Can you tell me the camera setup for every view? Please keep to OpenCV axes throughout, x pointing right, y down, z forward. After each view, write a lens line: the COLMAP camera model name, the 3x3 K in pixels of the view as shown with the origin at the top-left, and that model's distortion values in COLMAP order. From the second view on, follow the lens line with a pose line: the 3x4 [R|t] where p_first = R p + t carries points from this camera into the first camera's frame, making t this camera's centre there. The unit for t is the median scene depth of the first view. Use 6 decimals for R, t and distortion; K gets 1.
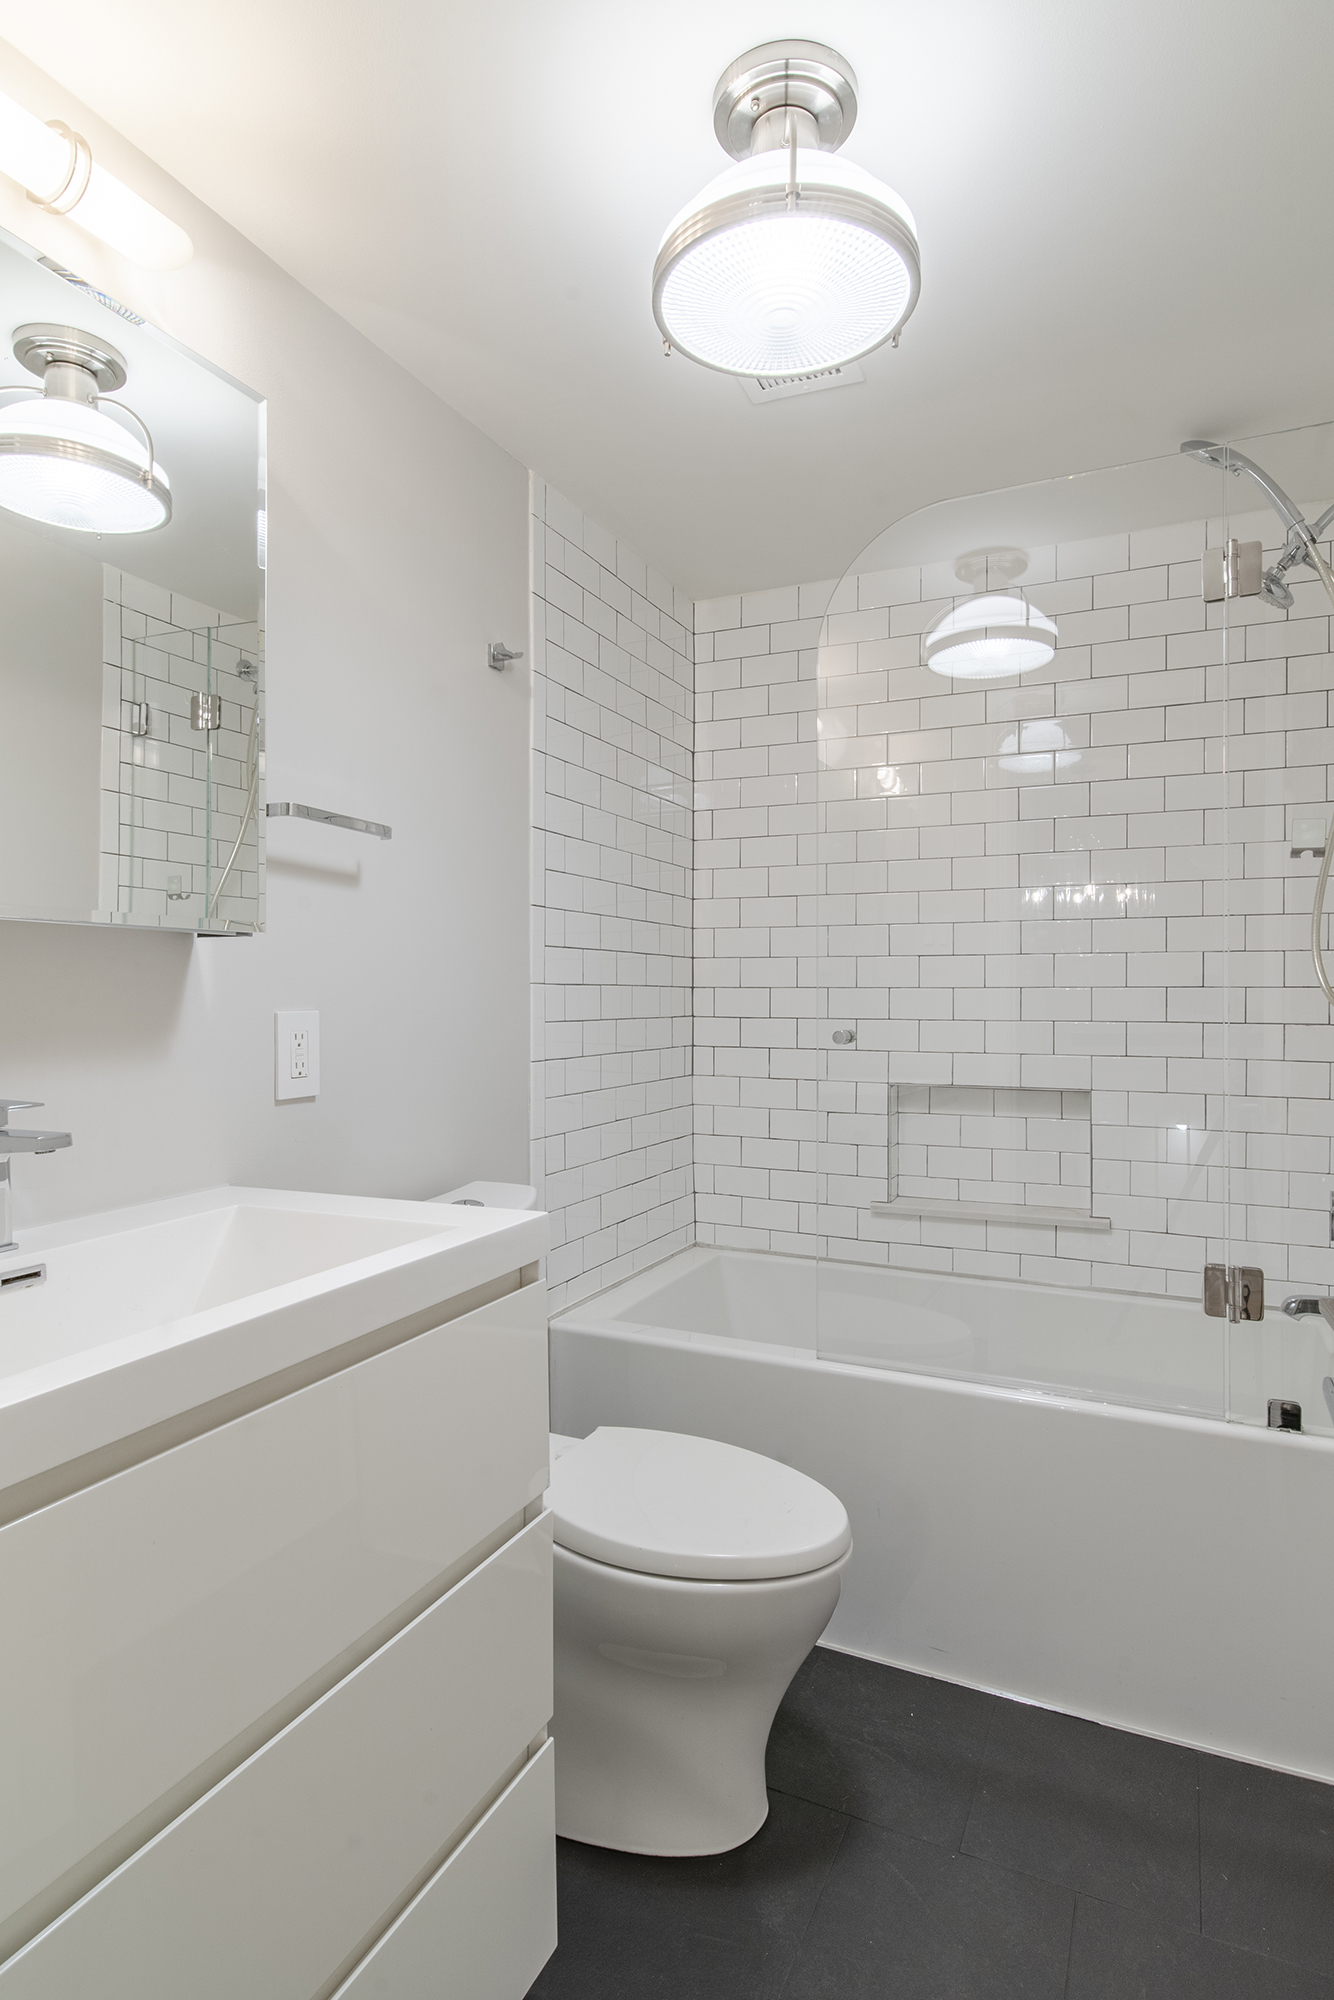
lens RADIAL K [[1095.6, 0, 667.5], [0, 1095.6, 994.1], [0, 0, 1]] dist [-0.011665, 0.002136]
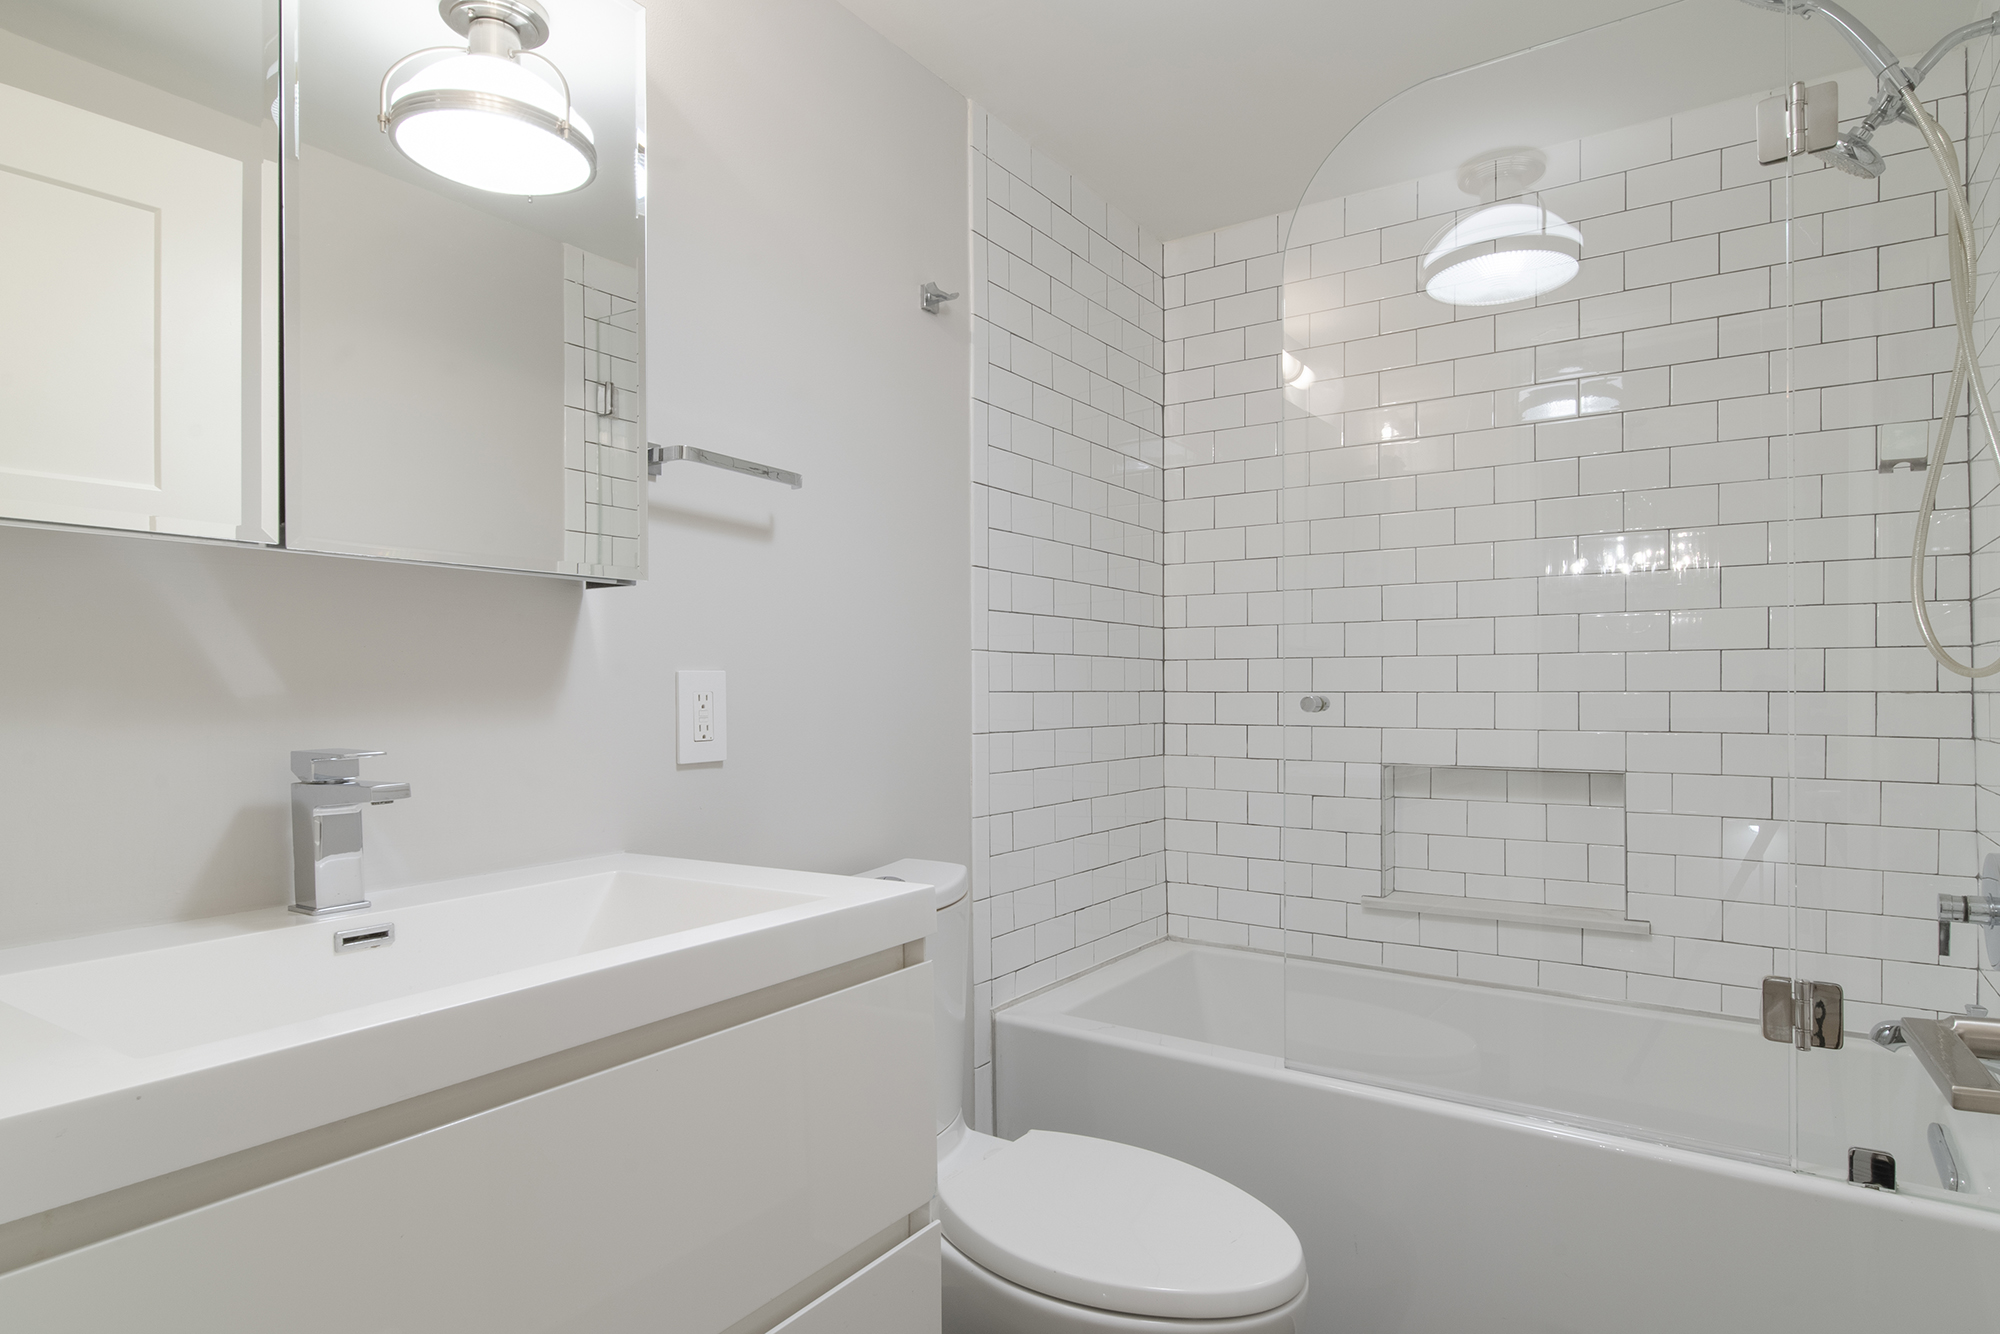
lens RADIAL K [[1095.6, 0, 1002.8], [0, 1095.6, 697.3], [0, 0, 1]] dist [-0.011665, 0.002136]
pose [[0.985657, -0.004128, -0.168710, 0.055463], [0.004820, 0.999982, 0.003693, 0.026064], [0.168692, -0.004454, 0.985659, 0.081295]]
